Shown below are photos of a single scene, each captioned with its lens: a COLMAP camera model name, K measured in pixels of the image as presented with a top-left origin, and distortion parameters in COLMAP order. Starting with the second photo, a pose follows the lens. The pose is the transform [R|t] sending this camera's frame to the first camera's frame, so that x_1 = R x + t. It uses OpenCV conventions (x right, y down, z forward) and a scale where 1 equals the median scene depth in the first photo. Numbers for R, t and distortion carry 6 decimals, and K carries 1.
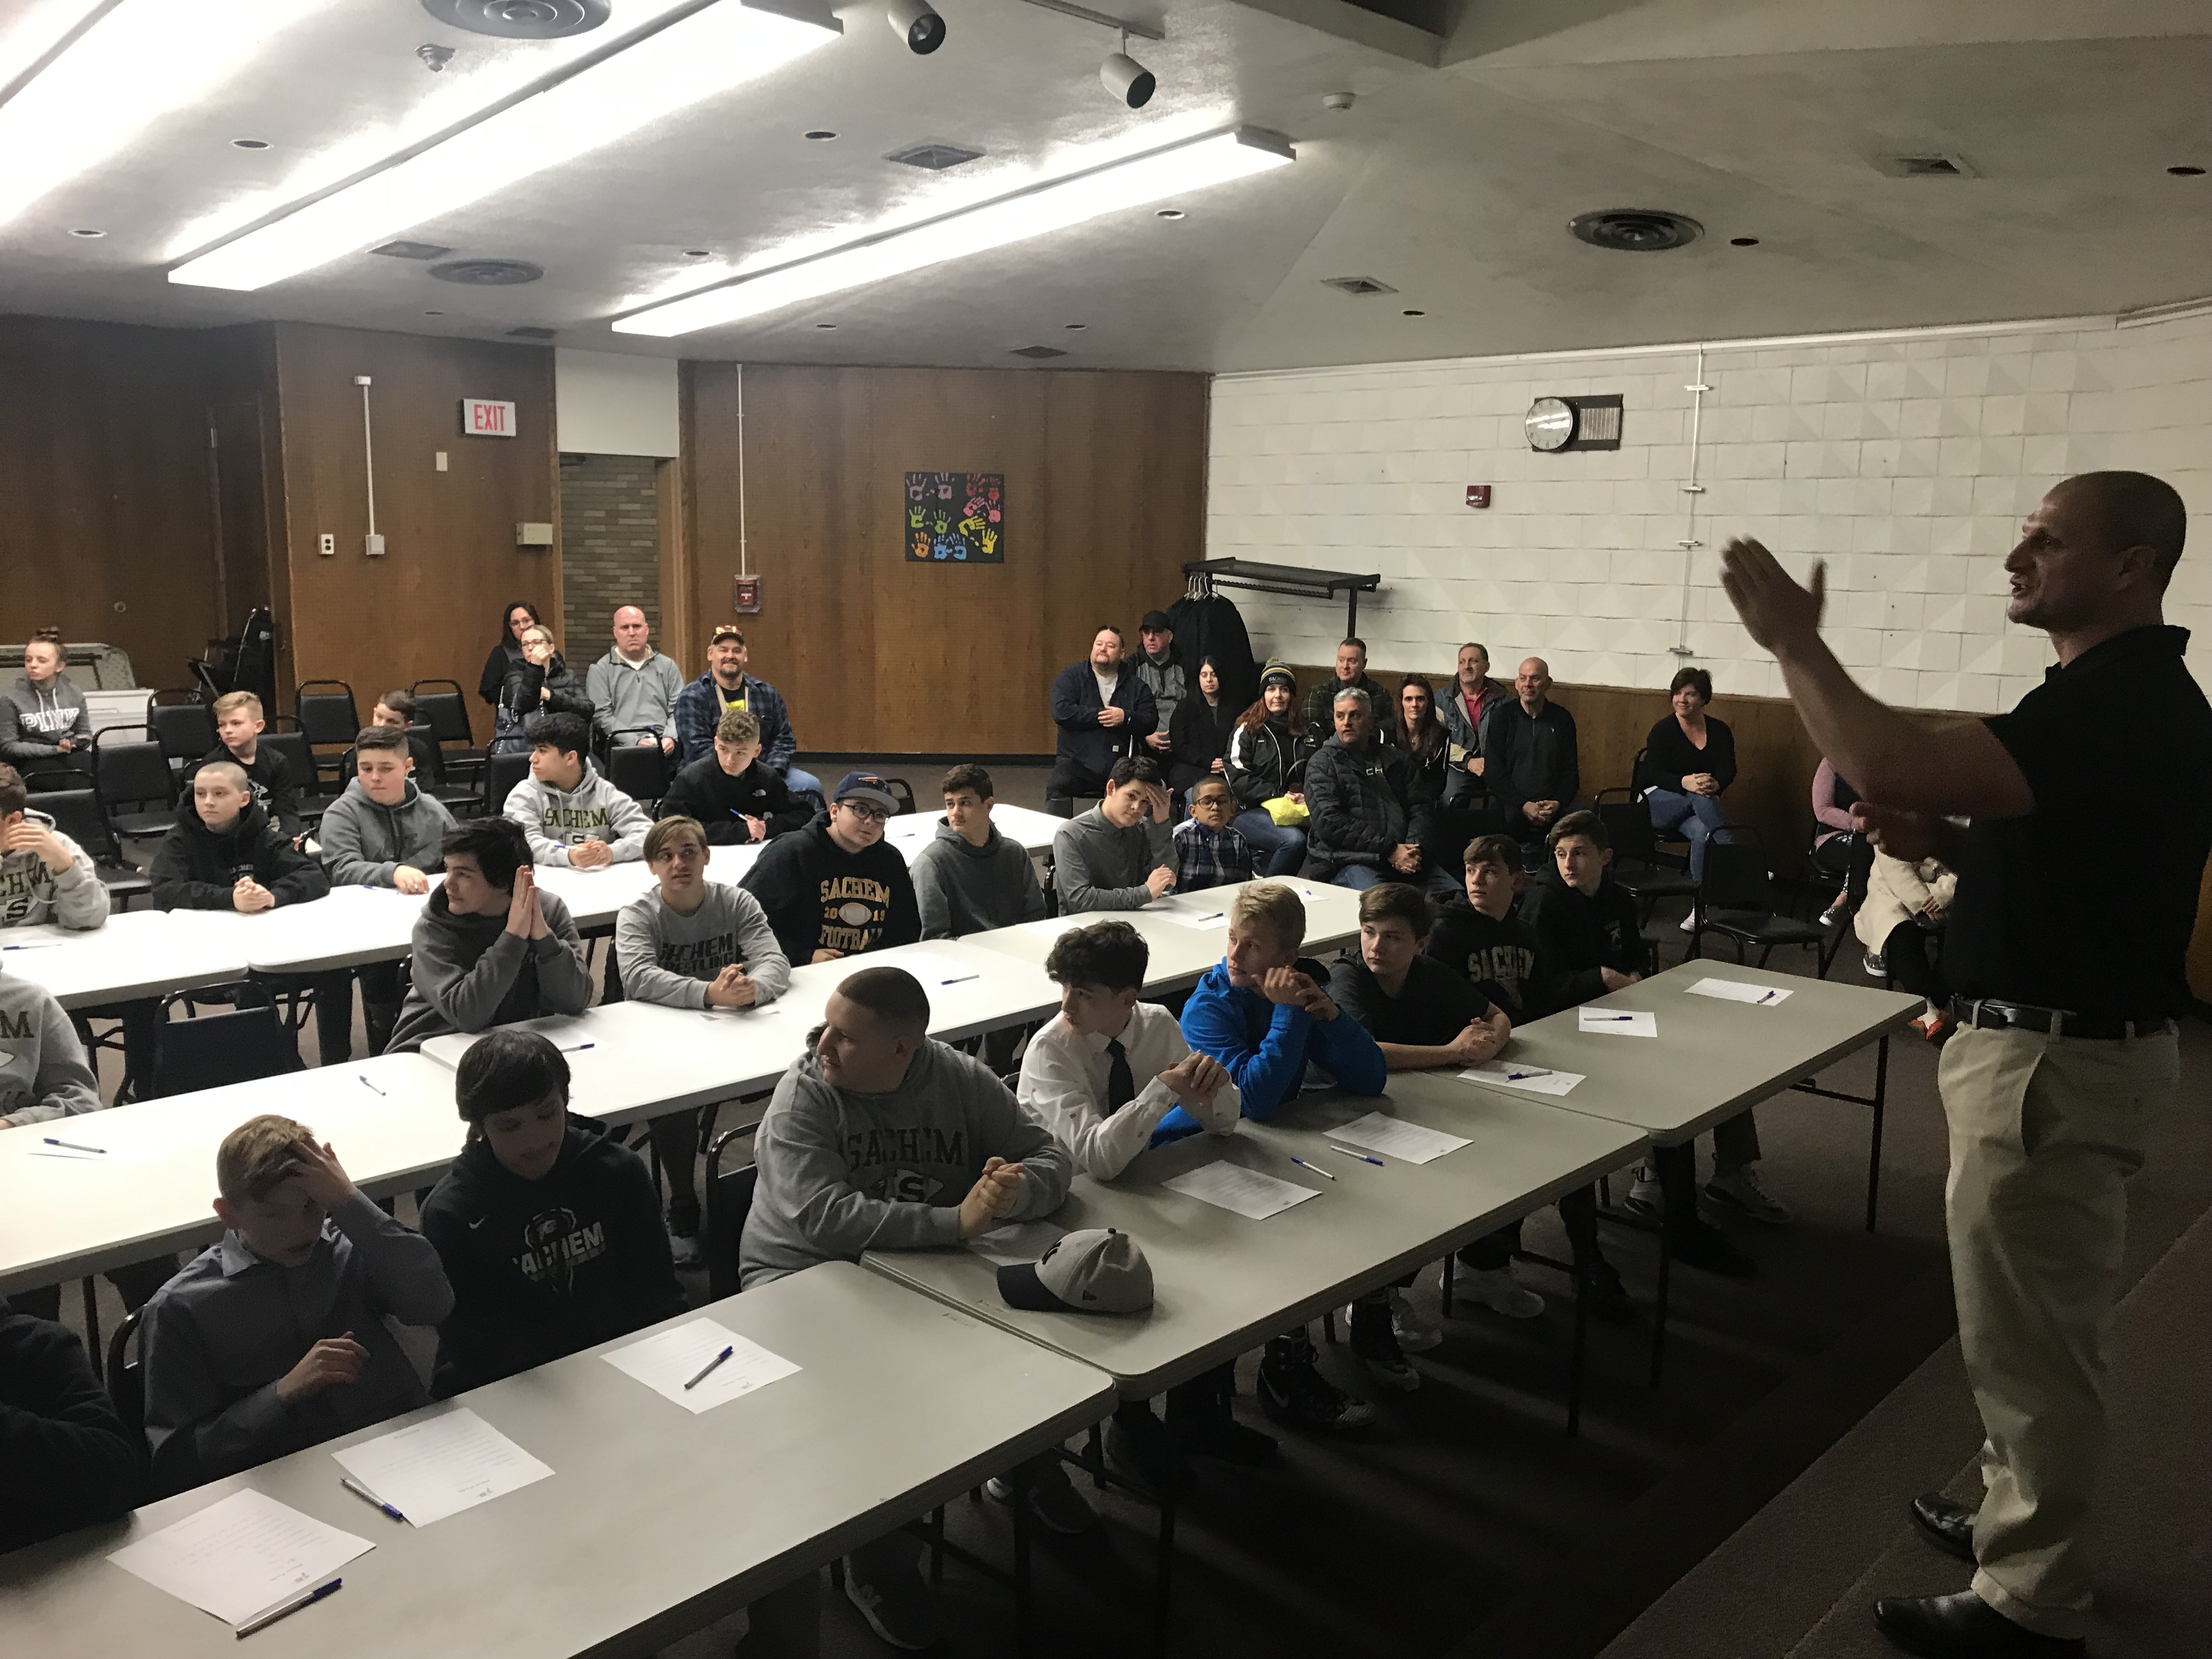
lens RADIAL K [[1801.3, 0, 1106.0], [0, 1801.3, 829.5], [0, 0, 1]] dist [0.013266, -0.000249]
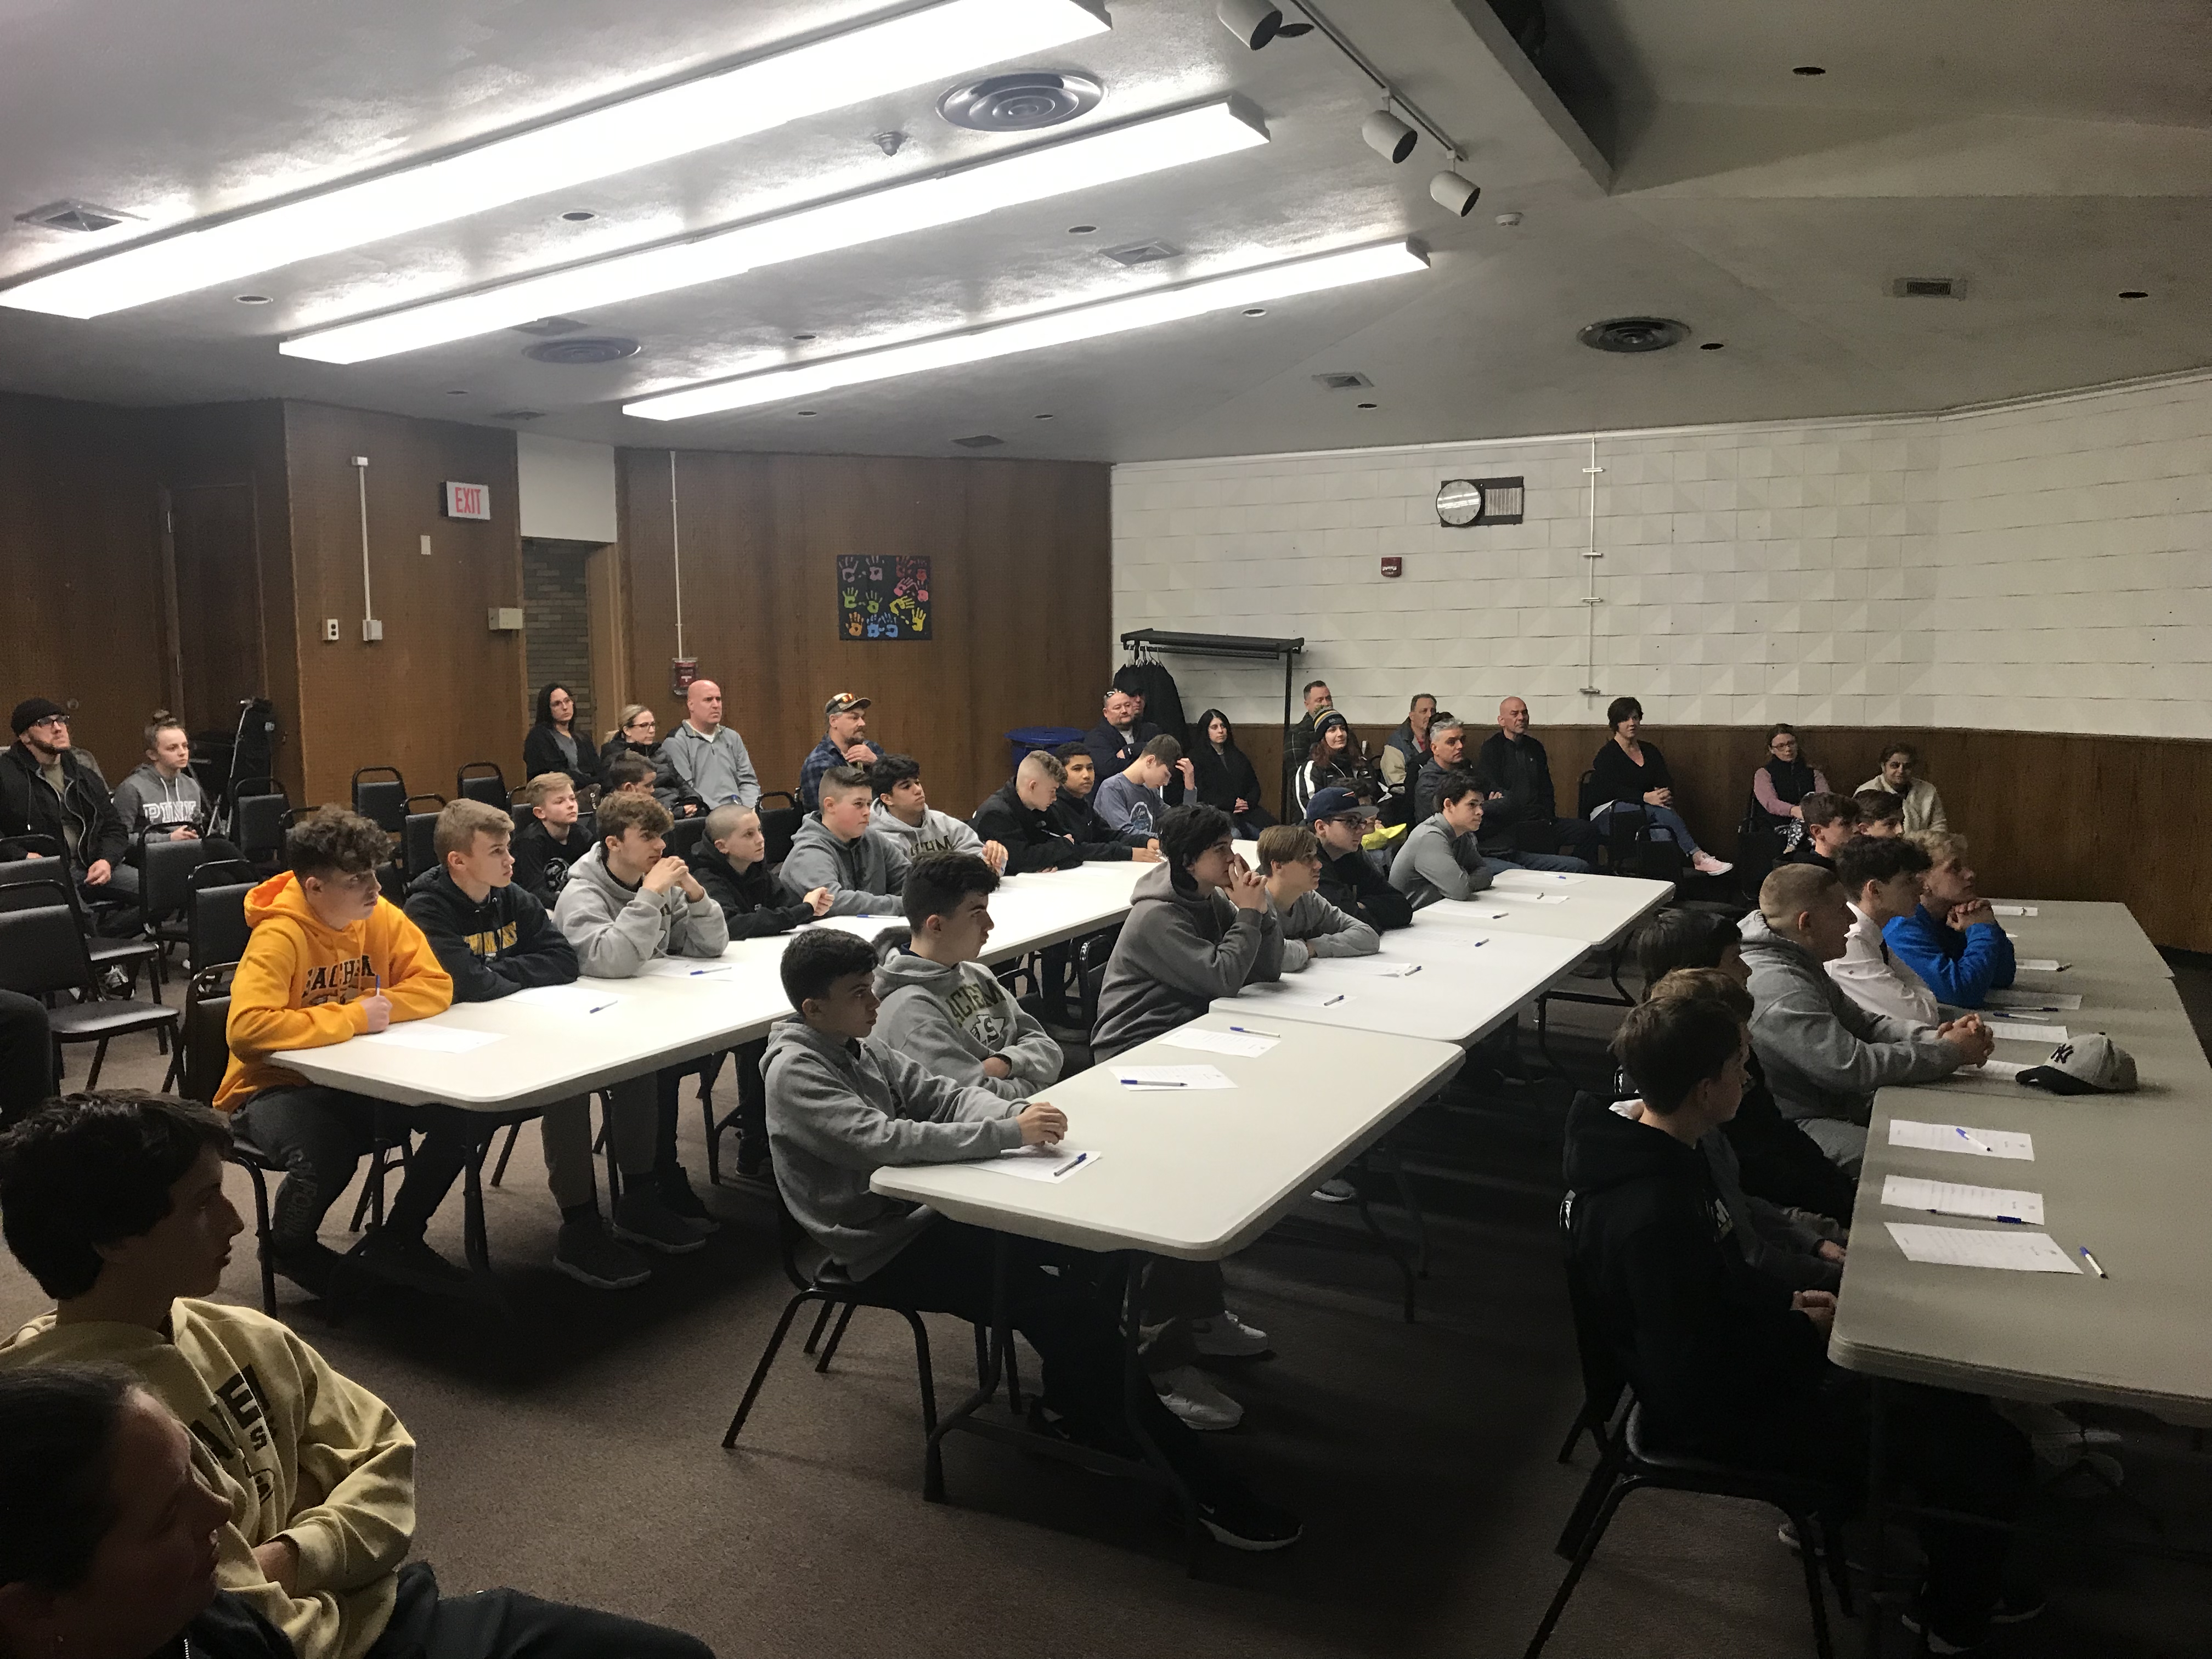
lens RADIAL K [[1786.7, 0, 1106.0], [0, 1786.7, 829.5], [0, 0, 1]] dist [0.026923, -0.005063]
pose [[0.955246, -0.056453, 0.290376, -0.304691], [0.073628, 0.996103, -0.048559, 0.022868], [-0.286503, 0.067765, 0.955680, -0.019603]]
